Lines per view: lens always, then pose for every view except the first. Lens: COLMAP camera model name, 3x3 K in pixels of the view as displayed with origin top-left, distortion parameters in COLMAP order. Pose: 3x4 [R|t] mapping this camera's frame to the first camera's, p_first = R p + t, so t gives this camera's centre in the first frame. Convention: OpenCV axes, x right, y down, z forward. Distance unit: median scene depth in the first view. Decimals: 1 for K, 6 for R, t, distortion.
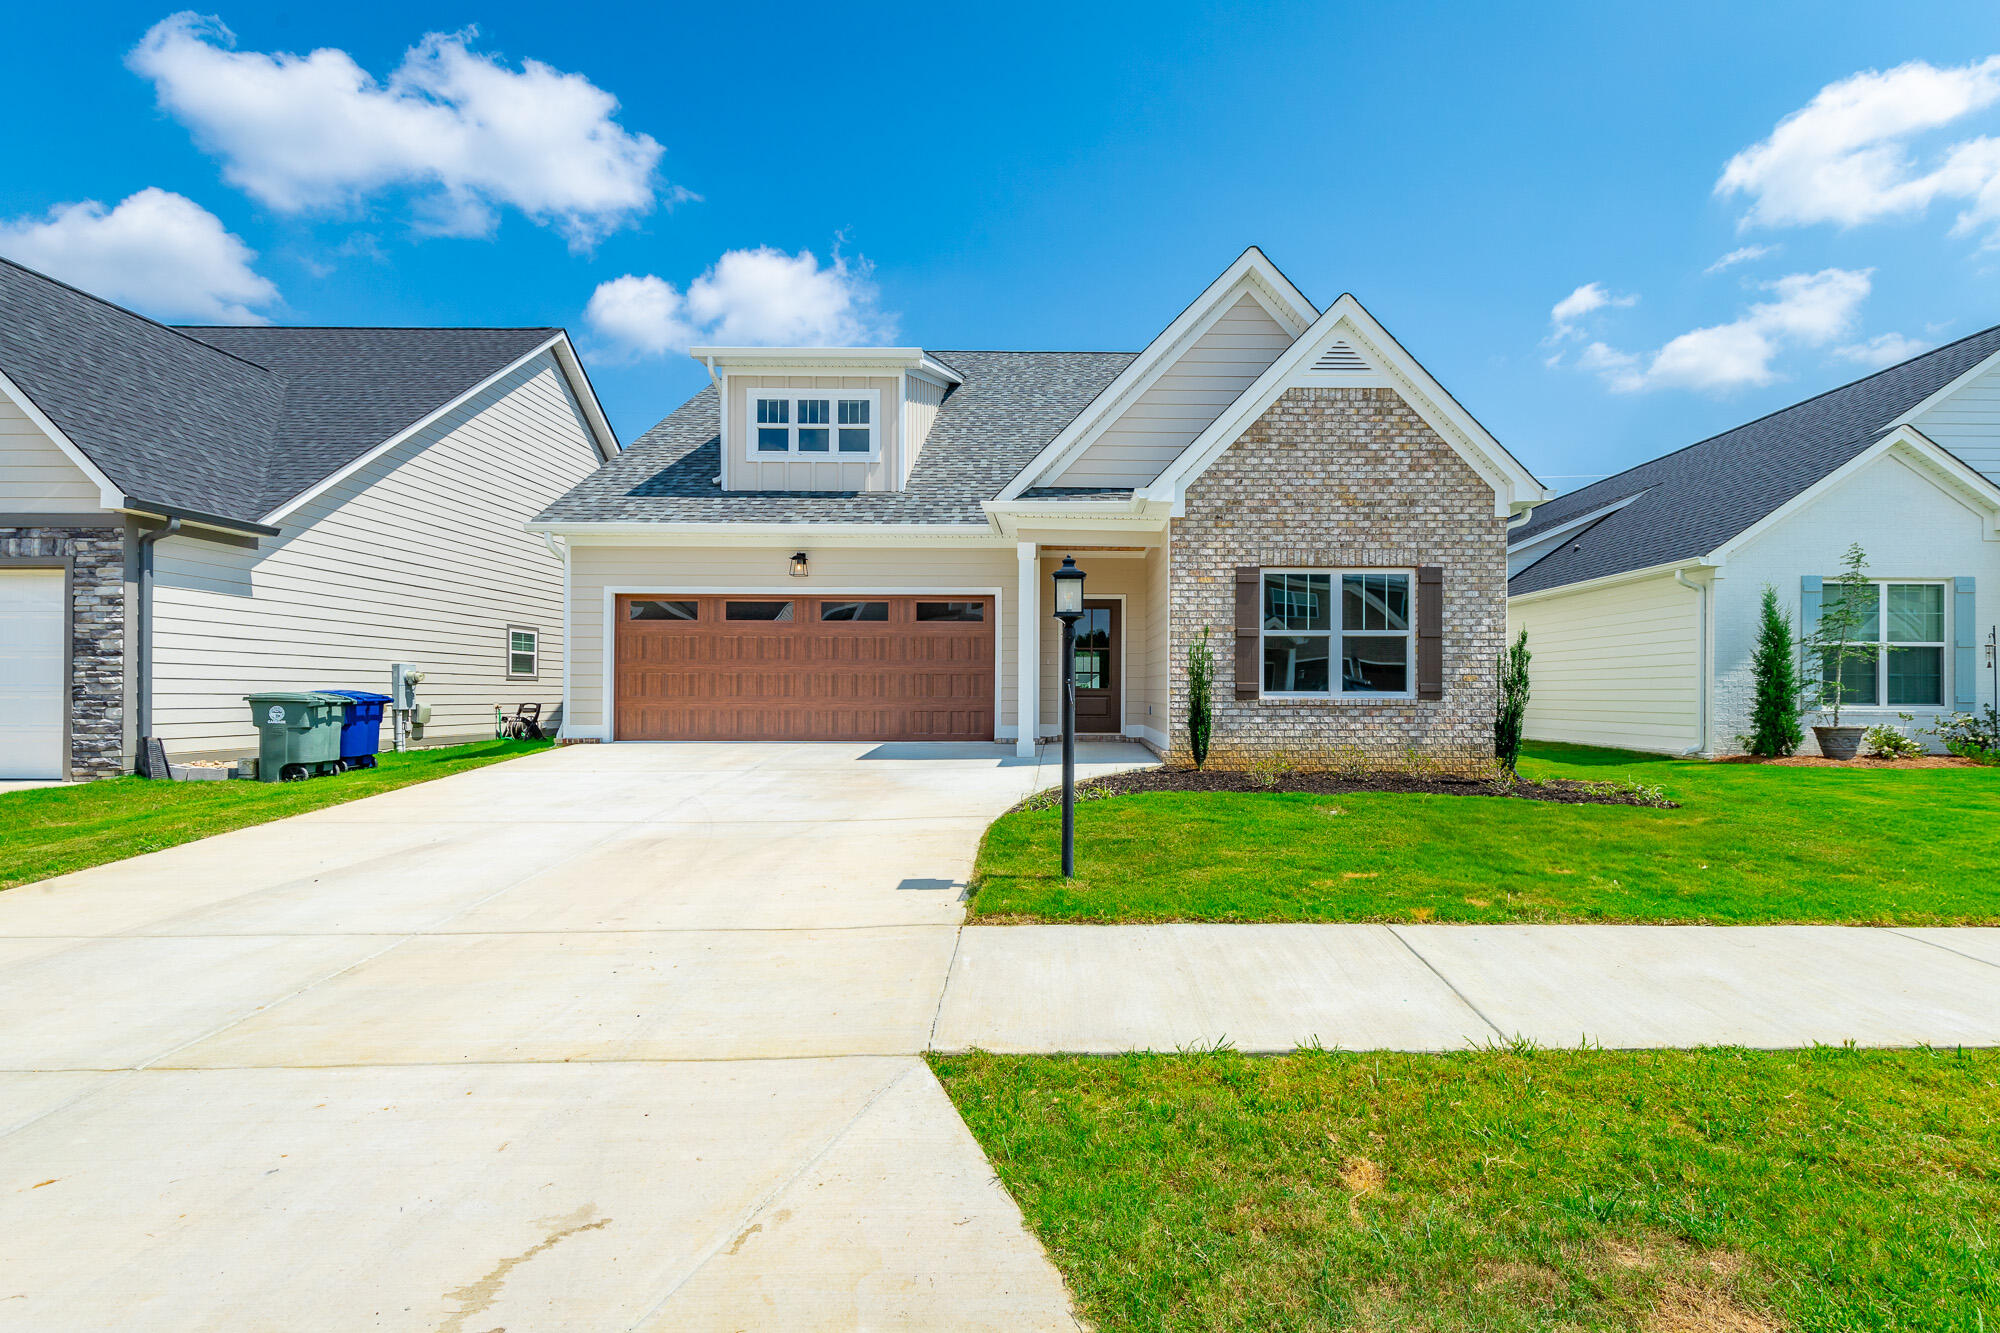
lens RADIAL K [[908.6, 0, 1002.6], [0, 908.6, 687.6], [0, 0, 1]] dist [0.001392, 0.001380]
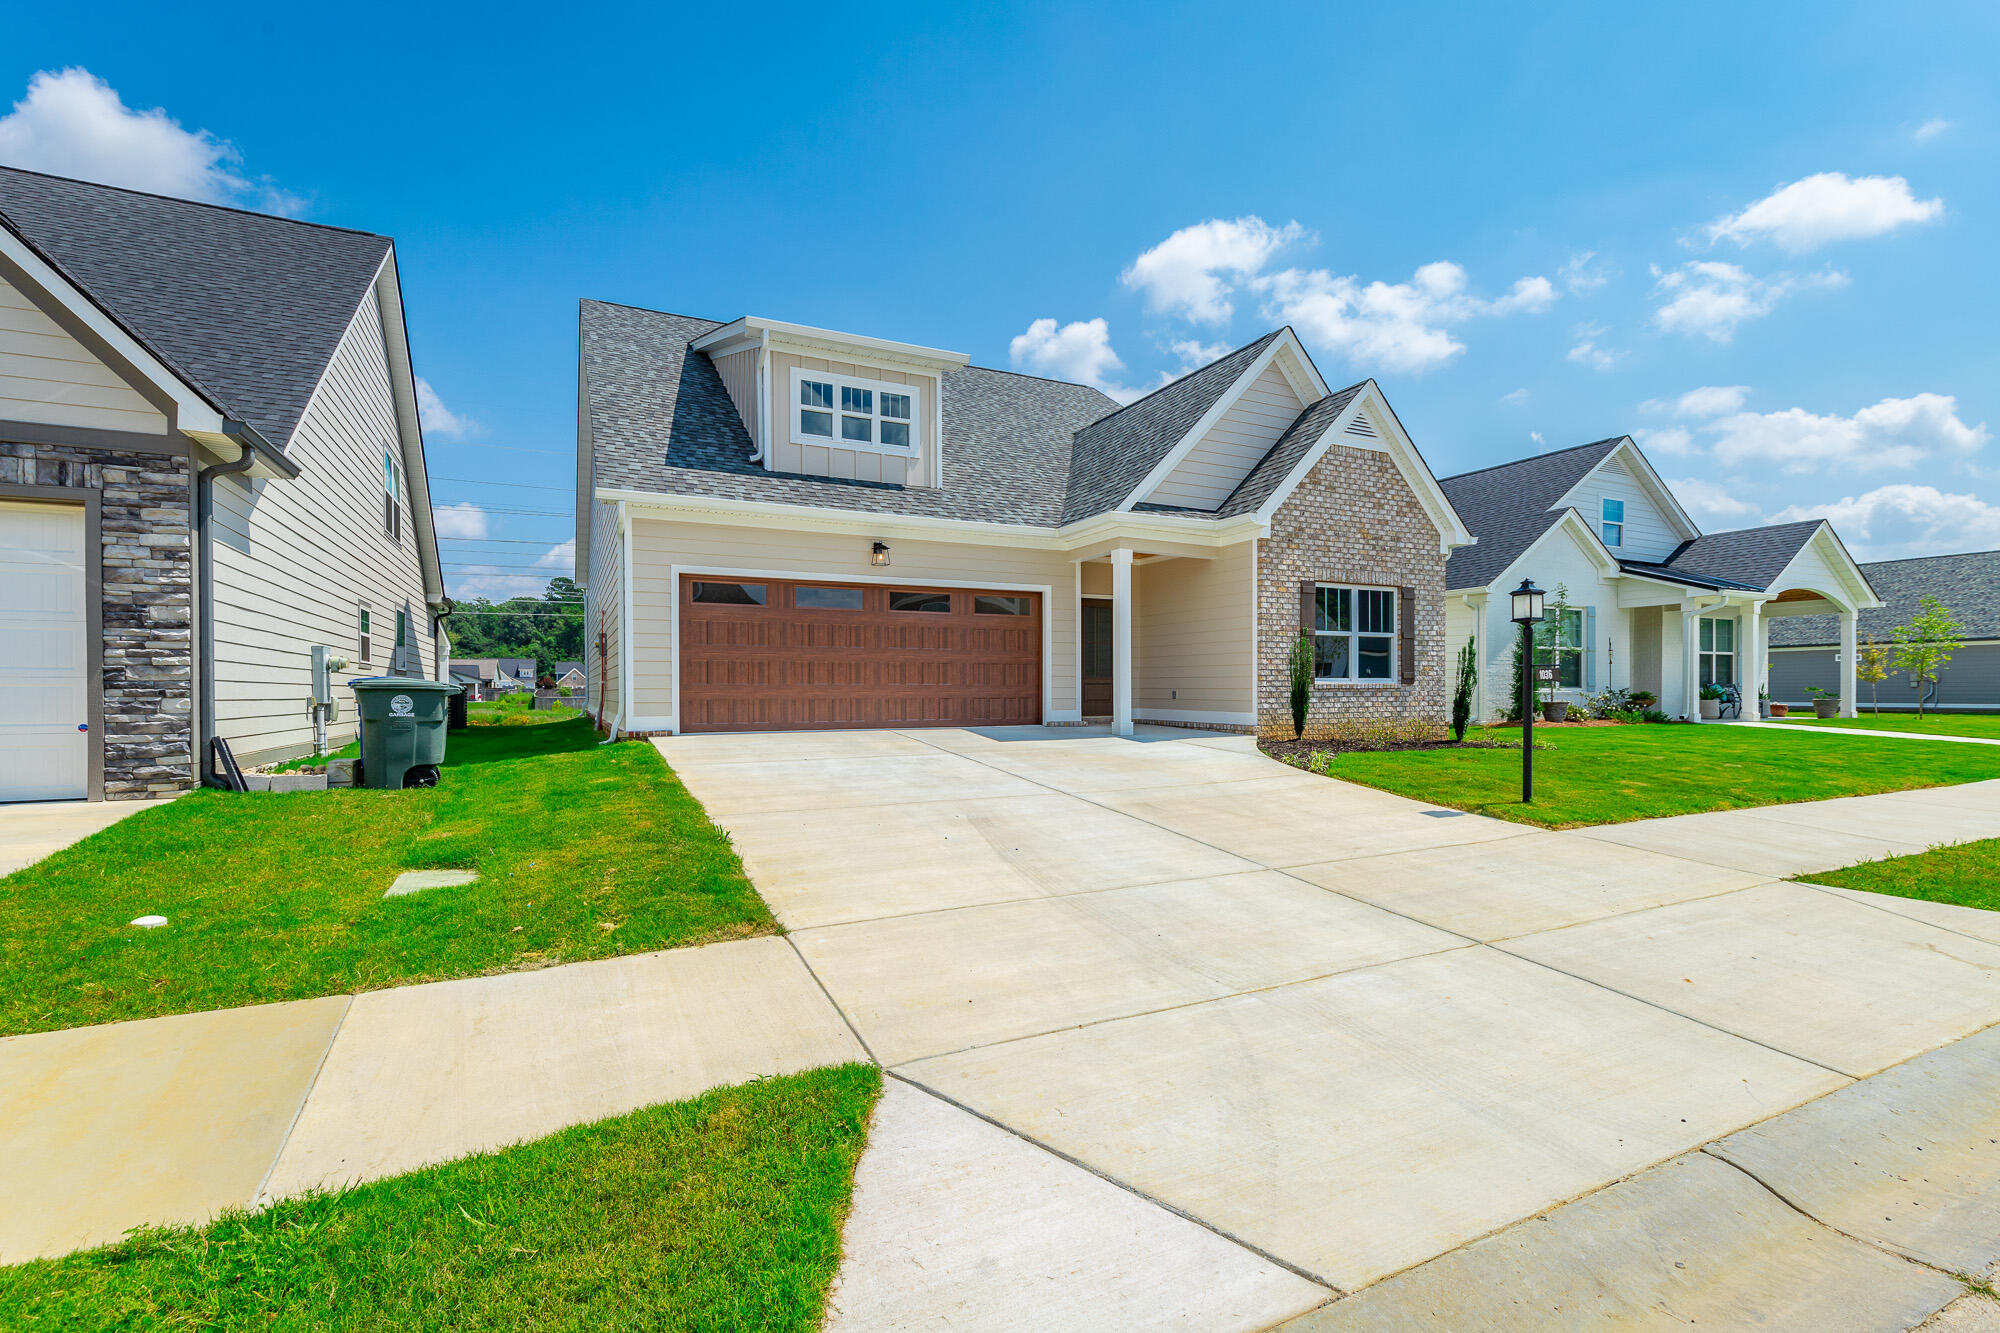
lens RADIAL K [[908.6, 0, 1012.4], [0, 908.6, 685.9], [0, 0, 1]] dist [0.001392, 0.001380]
pose [[0.898097, -0.003107, 0.439786, -0.653260], [0.000788, 0.999985, 0.005456, 0.007858], [-0.439796, -0.004553, 0.898086, 0.031623]]
